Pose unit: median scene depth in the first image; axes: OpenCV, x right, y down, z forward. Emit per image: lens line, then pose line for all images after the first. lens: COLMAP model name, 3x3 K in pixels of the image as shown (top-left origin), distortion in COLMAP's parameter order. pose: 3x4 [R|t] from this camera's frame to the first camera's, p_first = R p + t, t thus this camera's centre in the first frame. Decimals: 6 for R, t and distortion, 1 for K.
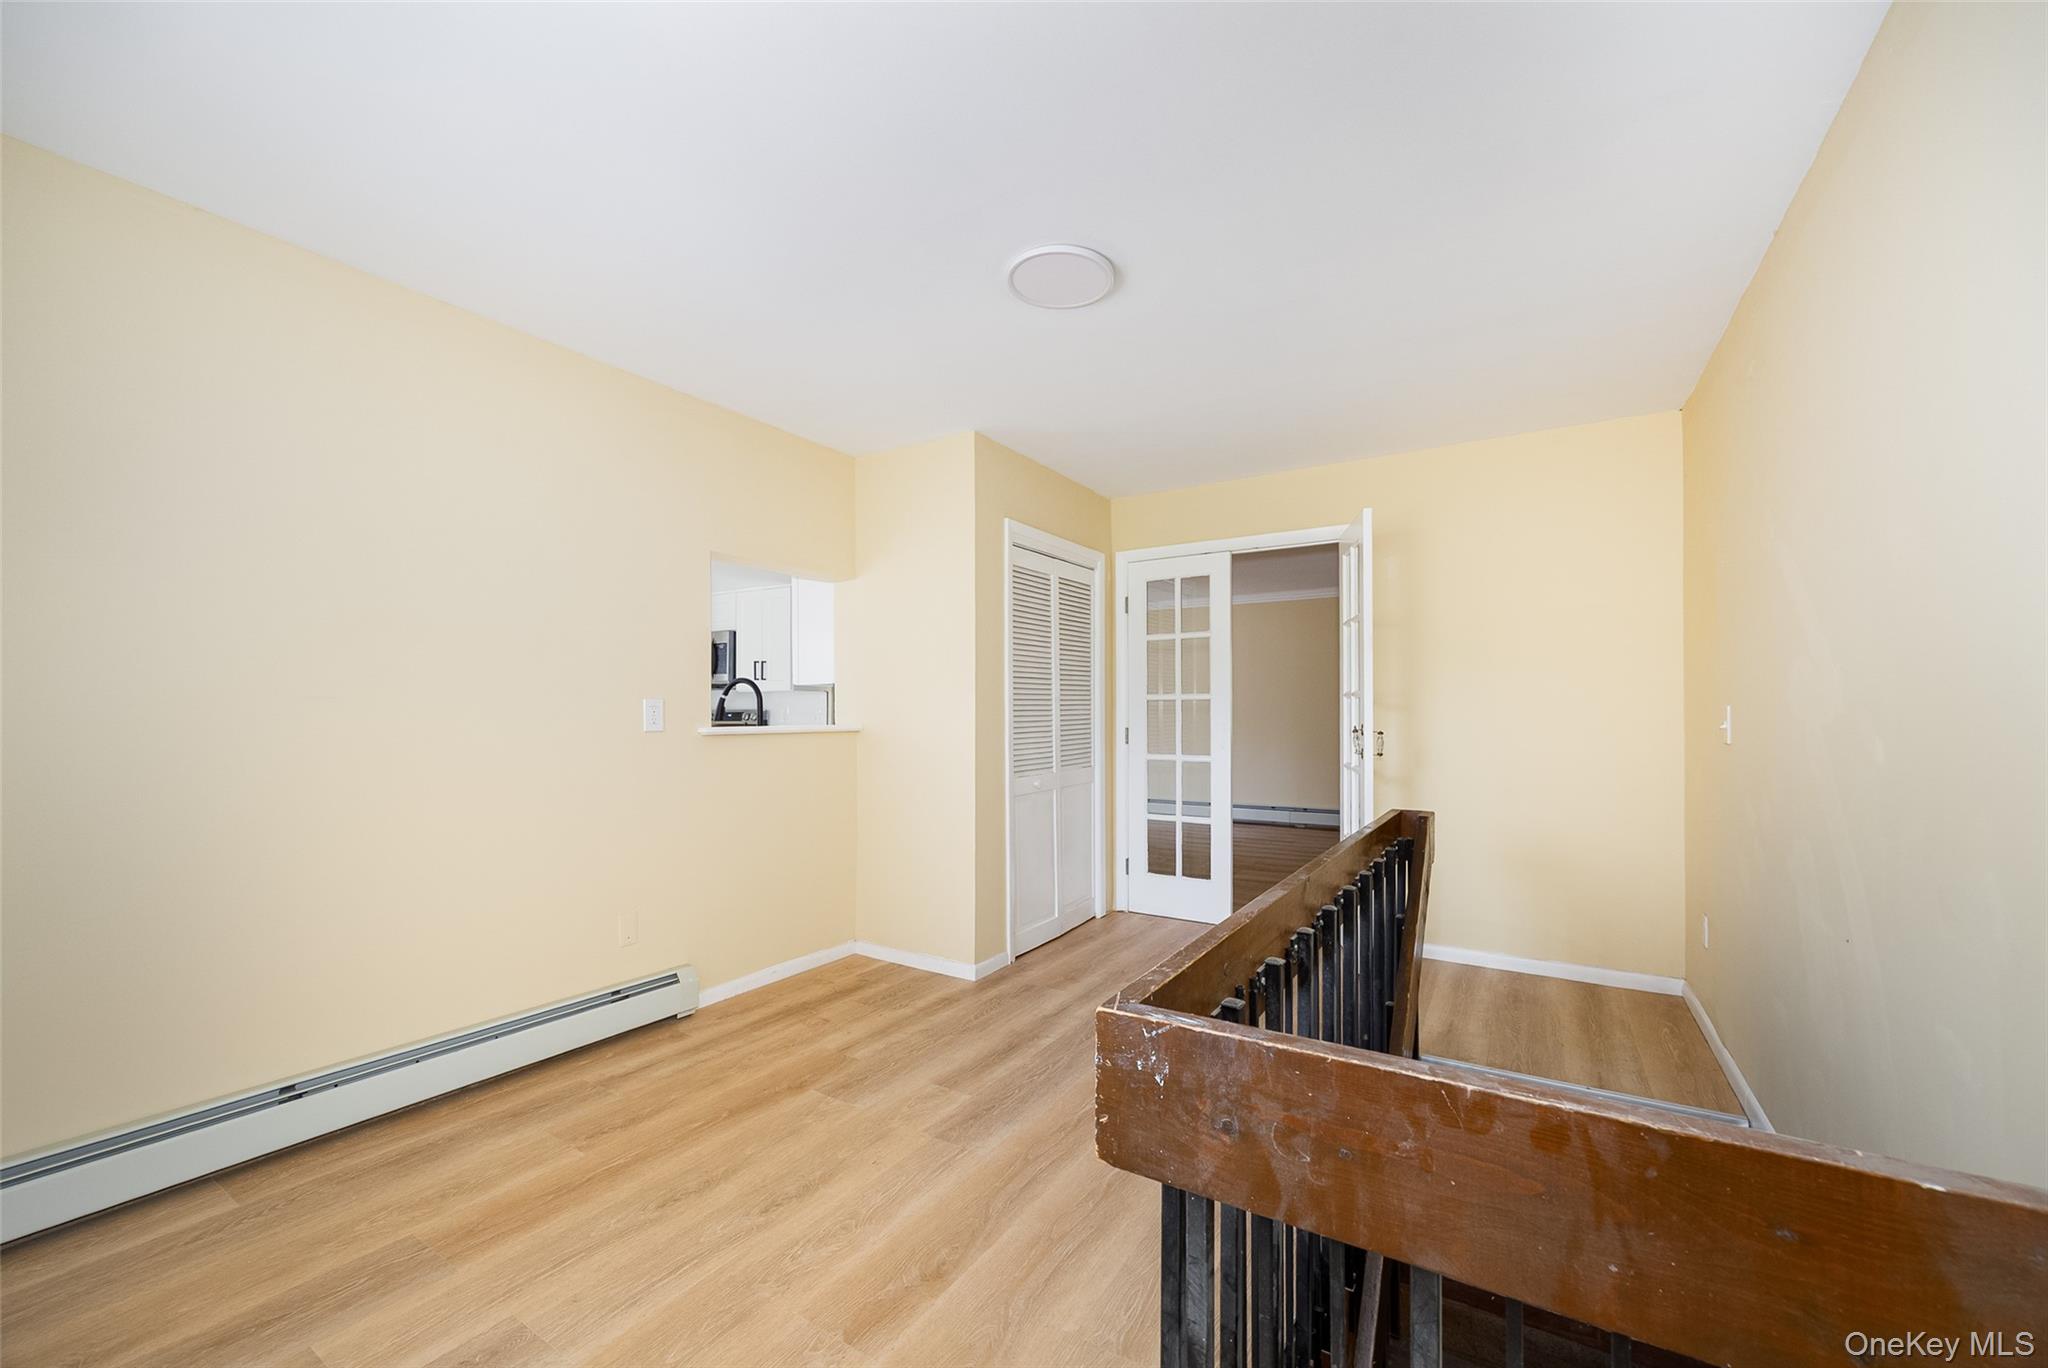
lens RADIAL K [[808.8, 0, 1010.3], [0, 808.8, 691.5], [0, 0, 1]] dist [-0.000080, 0.000046]
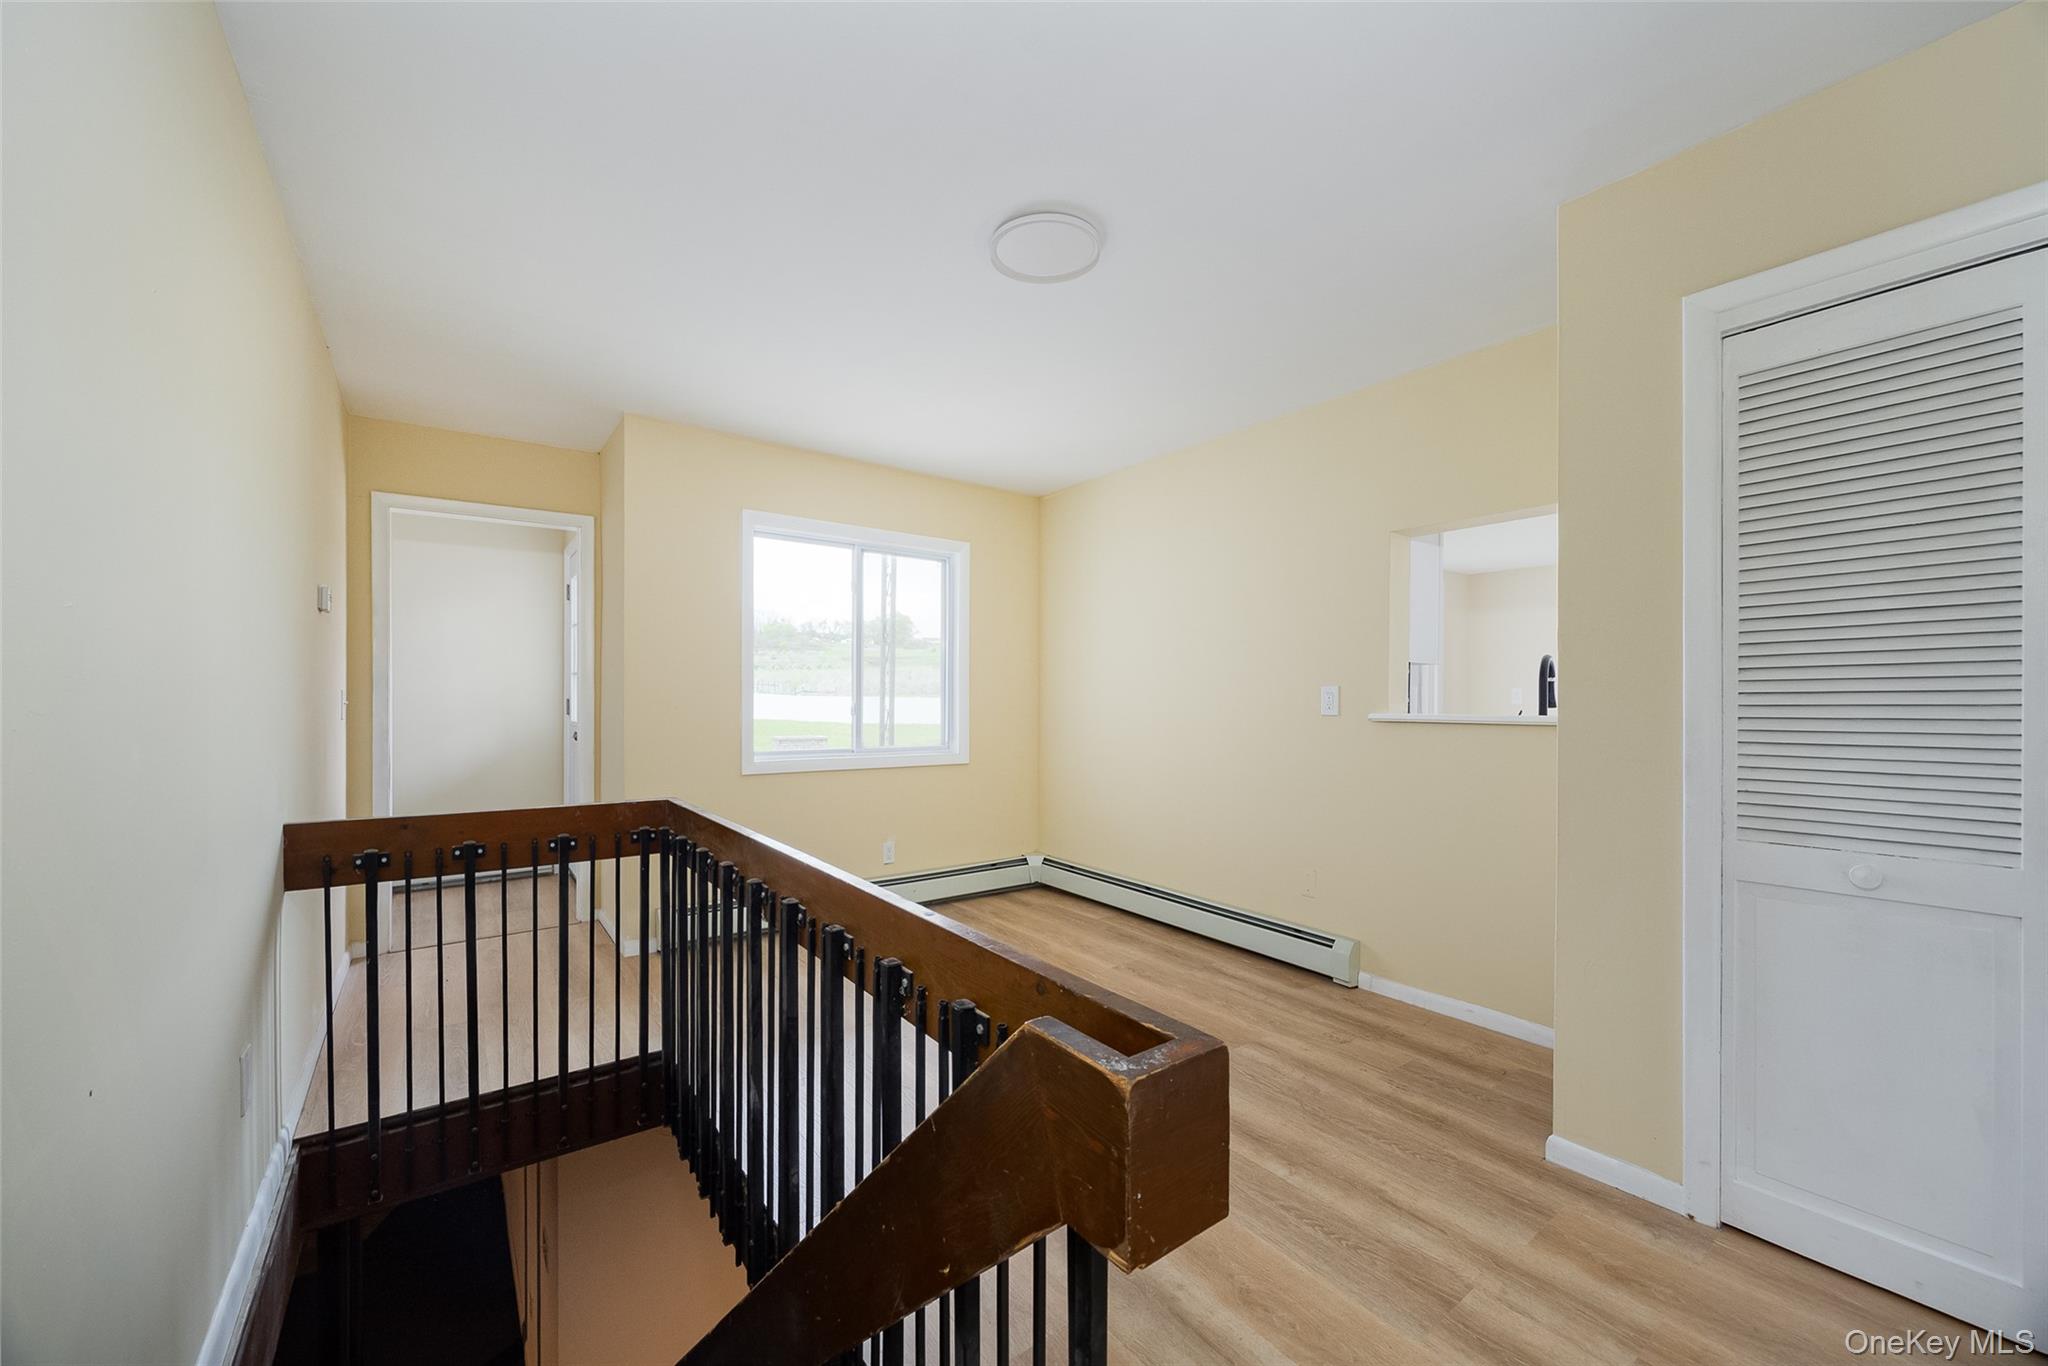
lens RADIAL K [[783.6, 0, 1022.0], [0, 783.6, 677.2], [0, 0, 1]] dist [-0.001026, -0.000514]
pose [[-0.355773, -0.026758, -0.934189, 0.723454], [0.024566, 0.998977, -0.037970, 0.027205], [0.934249, -0.036458, -0.354752, 0.993205]]
